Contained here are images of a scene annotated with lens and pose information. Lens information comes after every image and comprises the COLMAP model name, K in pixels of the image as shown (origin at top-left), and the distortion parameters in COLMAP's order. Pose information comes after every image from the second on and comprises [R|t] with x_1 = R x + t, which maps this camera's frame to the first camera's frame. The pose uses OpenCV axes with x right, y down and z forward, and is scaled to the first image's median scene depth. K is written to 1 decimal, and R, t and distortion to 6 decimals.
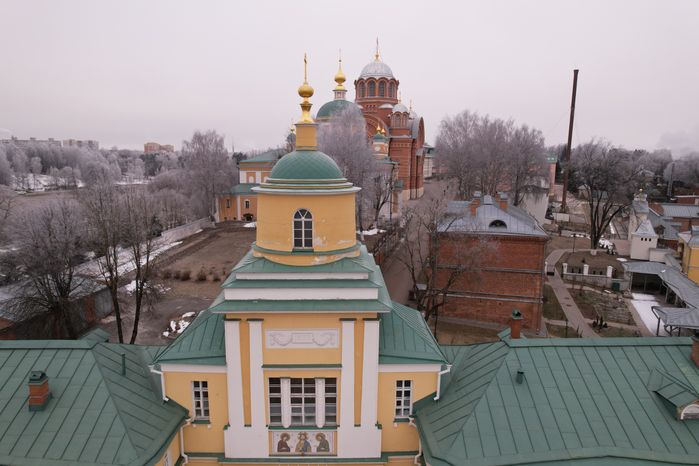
lens RADIAL K [[450.7, 0, 349.5], [0, 450.7, 233.0], [0, 0, 1]] dist [-0.067425, 0.058453]
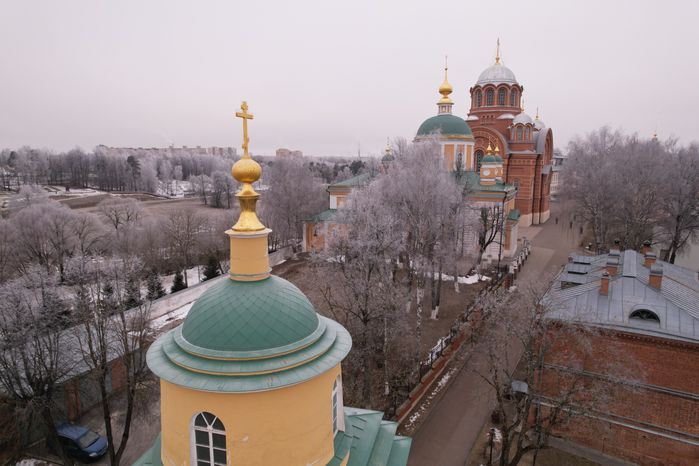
lens RADIAL K [[450.7, 0, 349.5], [0, 450.7, 233.0], [0, 0, 1]] dist [-0.067425, 0.058453]
pose [[0.962380, 0.038500, -0.268964, 0.031411], [-0.040450, 0.999180, -0.001710, -0.045686], [0.268678, 0.012525, 0.963149, 0.095213]]
